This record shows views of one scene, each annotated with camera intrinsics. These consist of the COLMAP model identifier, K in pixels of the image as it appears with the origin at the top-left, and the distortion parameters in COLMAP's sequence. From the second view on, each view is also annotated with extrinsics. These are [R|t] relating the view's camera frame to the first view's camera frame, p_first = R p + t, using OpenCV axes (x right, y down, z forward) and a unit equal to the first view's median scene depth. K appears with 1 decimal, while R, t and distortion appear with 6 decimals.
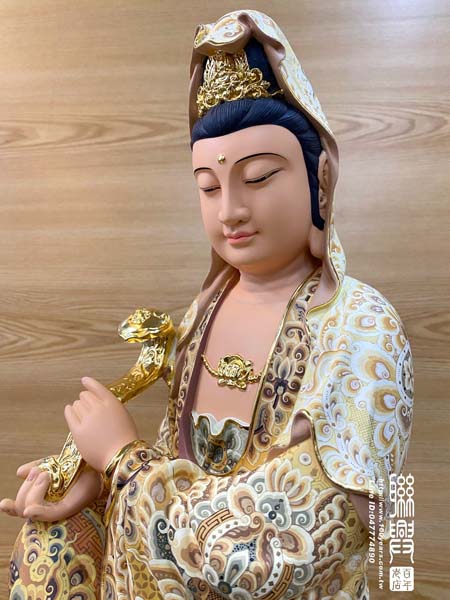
lens RADIAL K [[471.2, 0, 225.0], [0, 471.2, 300.0], [0, 0, 1]] dist [0.005413, -0.006089]
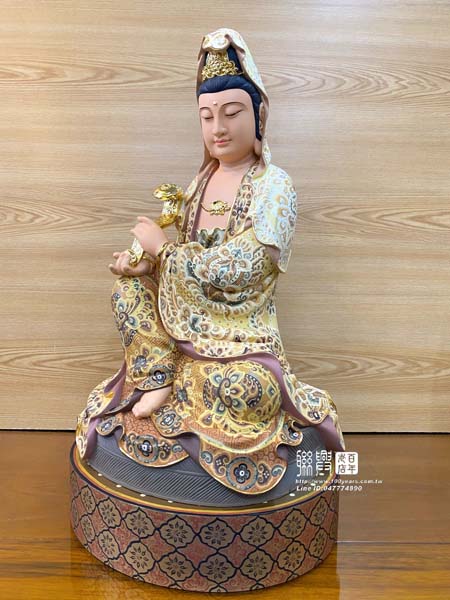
lens RADIAL K [[465.7, 0, 222.3], [0, 465.7, 297.7], [0, 0, 1]] dist [0.090962, -0.157536]
pose [[0.993710, 0.005650, 0.111845, -0.213585], [-0.018610, 0.993171, 0.115173, 0.339213], [-0.110431, -0.116530, 0.987029, -1.254911]]
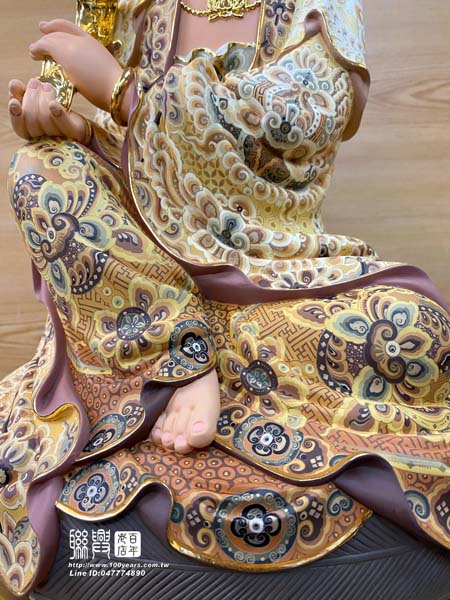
lens RADIAL K [[481.1, 0, 225.0], [0, 481.1, 300.0], [0, 0, 1]] dist [-0.009031, -0.005037]
pose [[0.840711, -0.097566, 0.532622, -0.685425], [0.022044, 0.988985, 0.146367, 0.710208], [-0.541035, -0.111311, 0.833601, 0.002425]]
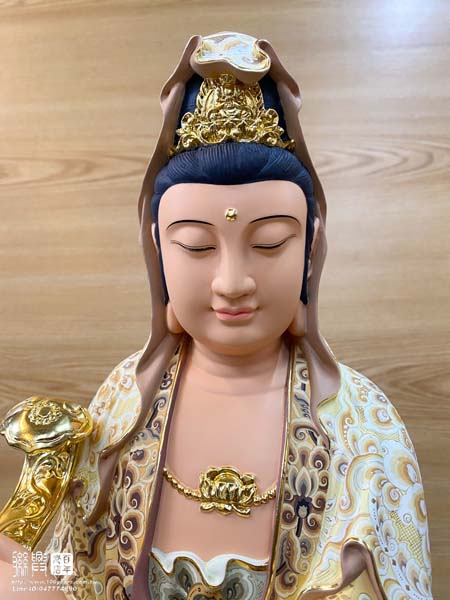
lens RADIAL K [[481.1, 0, 225.0], [0, 481.1, 300.0], [0, 0, 1]] dist [-0.009031, -0.005037]
pose [[0.858262, 0.023626, 0.512668, -0.412949], [0.001791, 0.998796, -0.049028, -0.124264], [-0.513209, 0.042997, 0.857186, 0.348711]]
